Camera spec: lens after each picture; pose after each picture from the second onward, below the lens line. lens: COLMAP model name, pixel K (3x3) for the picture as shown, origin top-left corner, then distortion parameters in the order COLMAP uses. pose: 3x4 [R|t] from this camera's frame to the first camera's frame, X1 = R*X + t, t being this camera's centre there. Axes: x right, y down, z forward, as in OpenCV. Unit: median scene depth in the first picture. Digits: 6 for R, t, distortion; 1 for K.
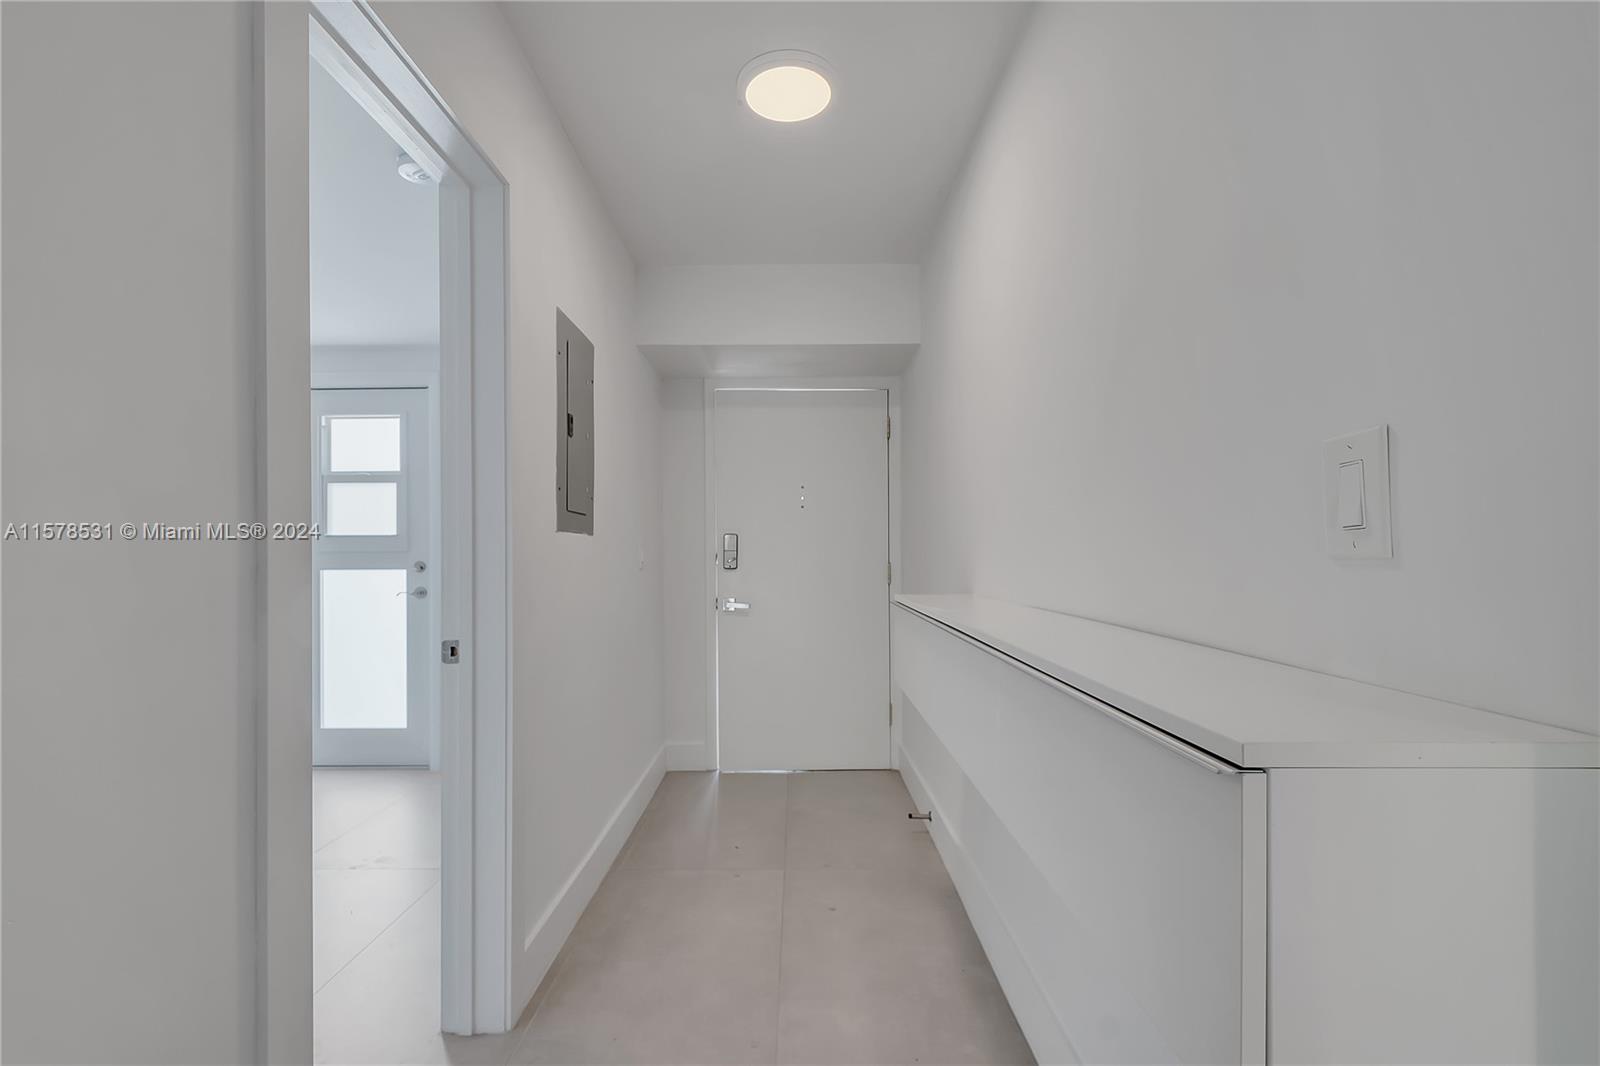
lens RADIAL K [[704.9, 0, 793.5], [0, 704.9, 562.2], [0, 0, 1]] dist [-0.001994, -0.000516]
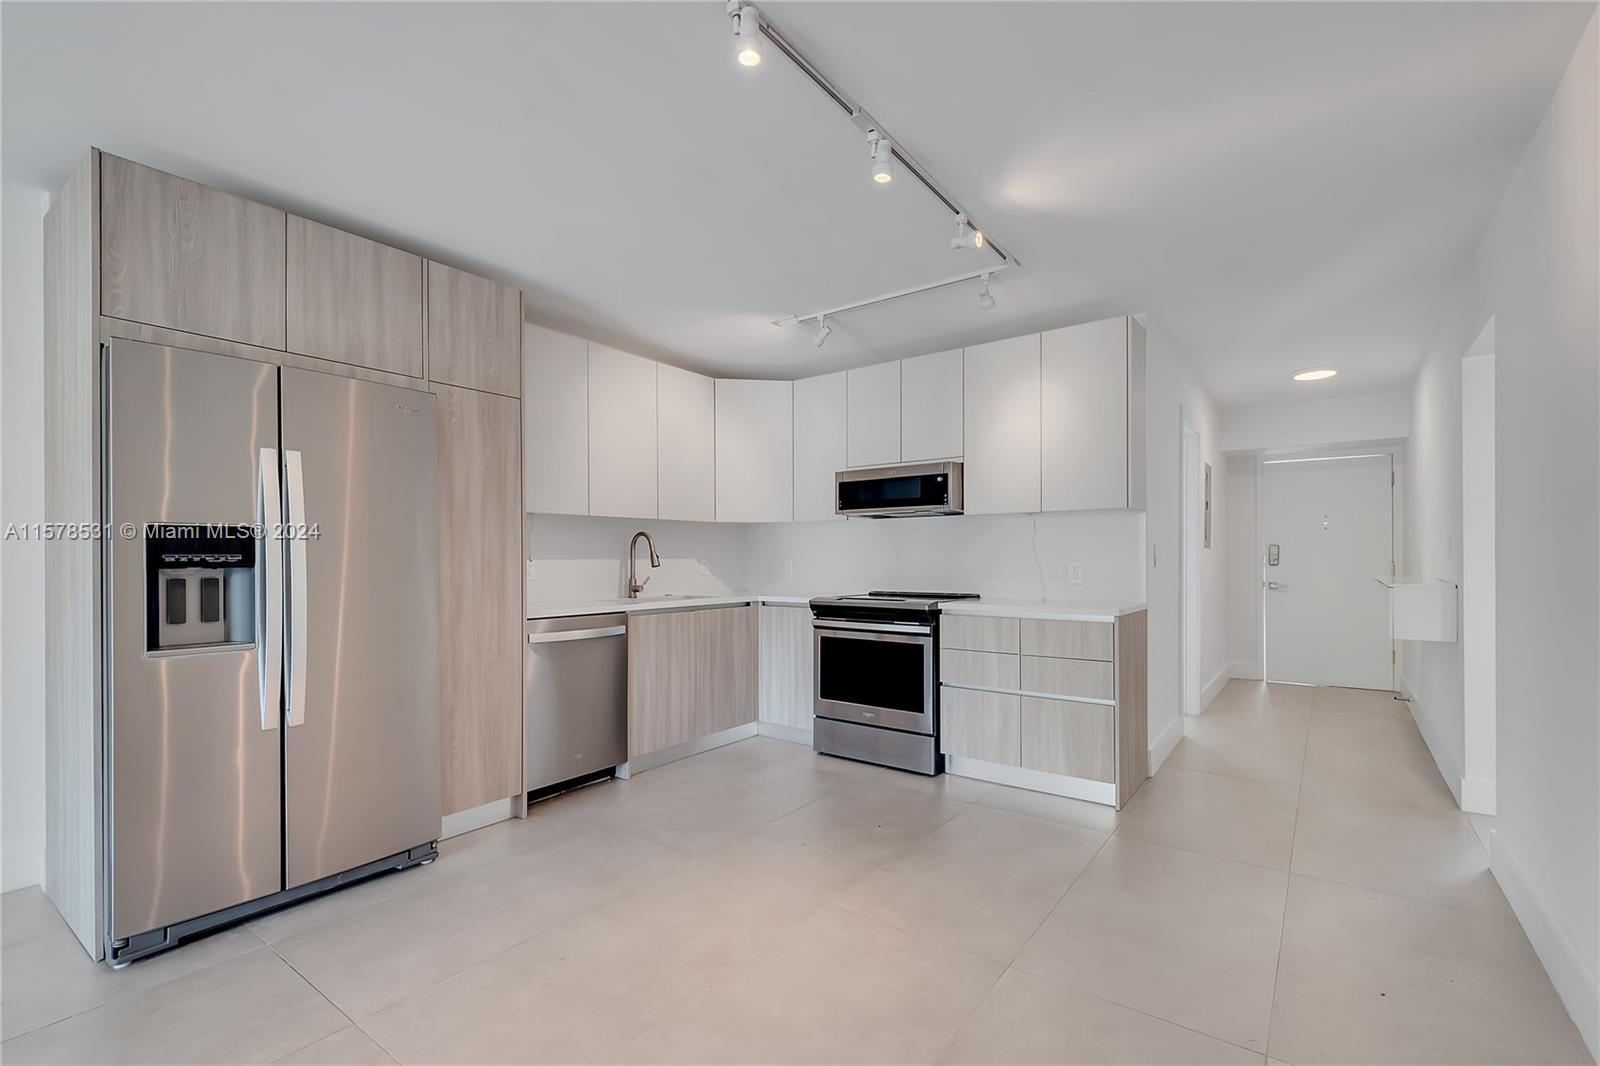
lens RADIAL K [[704.9, 0, 793.5], [0, 704.9, 562.2], [0, 0, 1]] dist [-0.001994, -0.000516]
pose [[0.799507, 0.003738, -0.600646, 0.007875], [-0.005754, 0.999982, -0.001436, 0.010959], [0.600630, 0.004605, 0.799514, -1.118820]]
